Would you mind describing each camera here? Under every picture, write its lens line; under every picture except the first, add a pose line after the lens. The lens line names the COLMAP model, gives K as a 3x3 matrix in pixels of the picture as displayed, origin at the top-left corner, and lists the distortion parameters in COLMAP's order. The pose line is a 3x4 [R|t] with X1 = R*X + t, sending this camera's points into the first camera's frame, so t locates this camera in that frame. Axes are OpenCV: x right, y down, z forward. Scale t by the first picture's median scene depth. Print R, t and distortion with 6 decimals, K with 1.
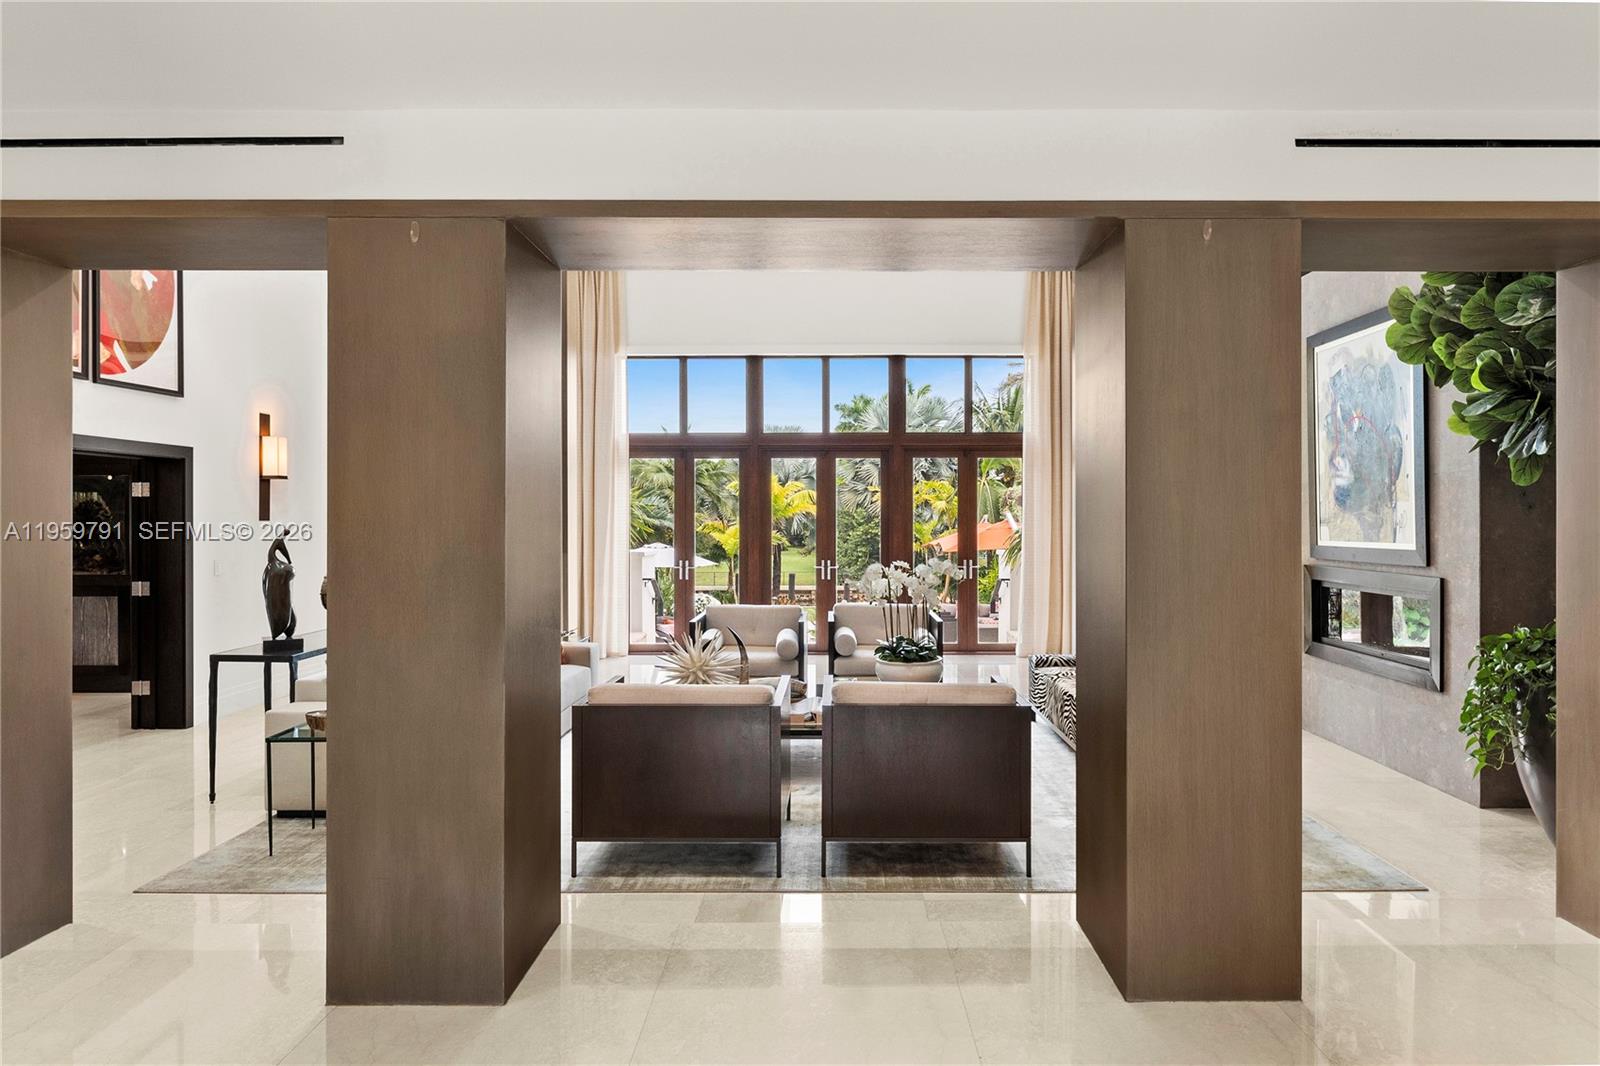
lens RADIAL K [[908.2, 0, 805.2], [0, 908.2, 530.2], [0, 0, 1]] dist [-0.005884, -0.000811]
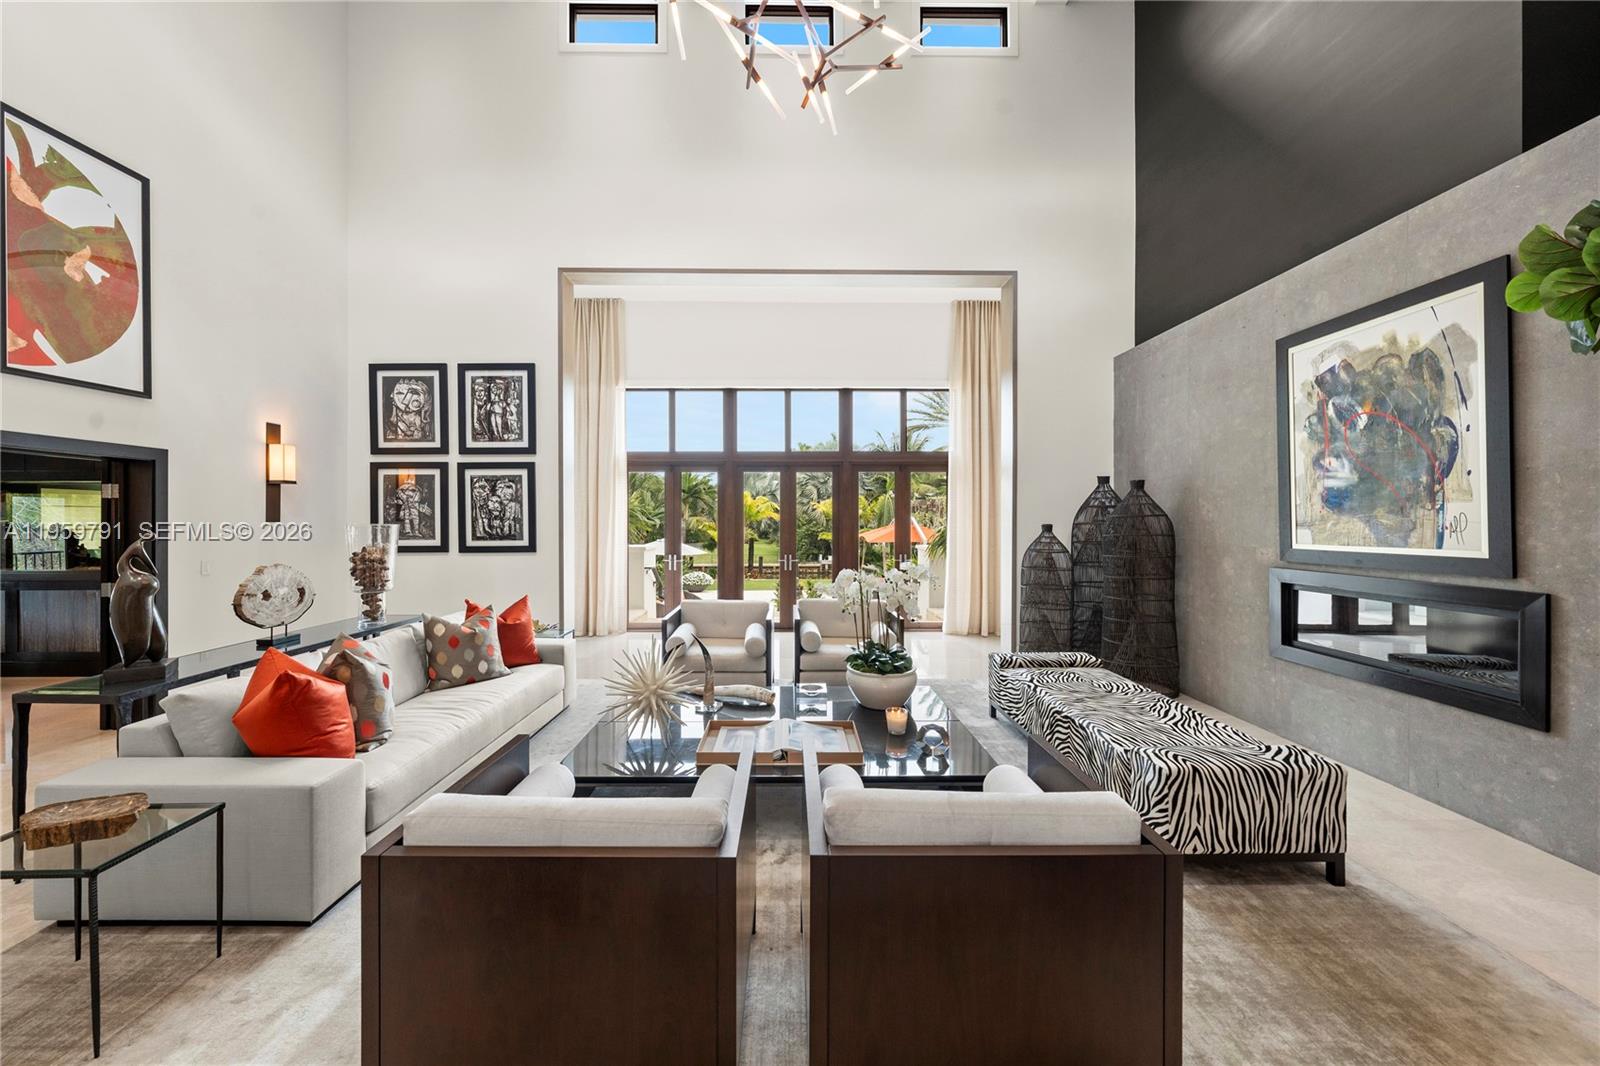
lens RADIAL K [[564.7, 0, 797.5], [0, 564.7, 527.6], [0, 0, 1]] dist [-0.000868, -0.000171]
pose [[0.998748, 0.001216, 0.050019, -0.003200], [-0.001133, 0.999998, -0.001674, -0.003264], [-0.050021, 0.001616, 0.998747, 0.293992]]
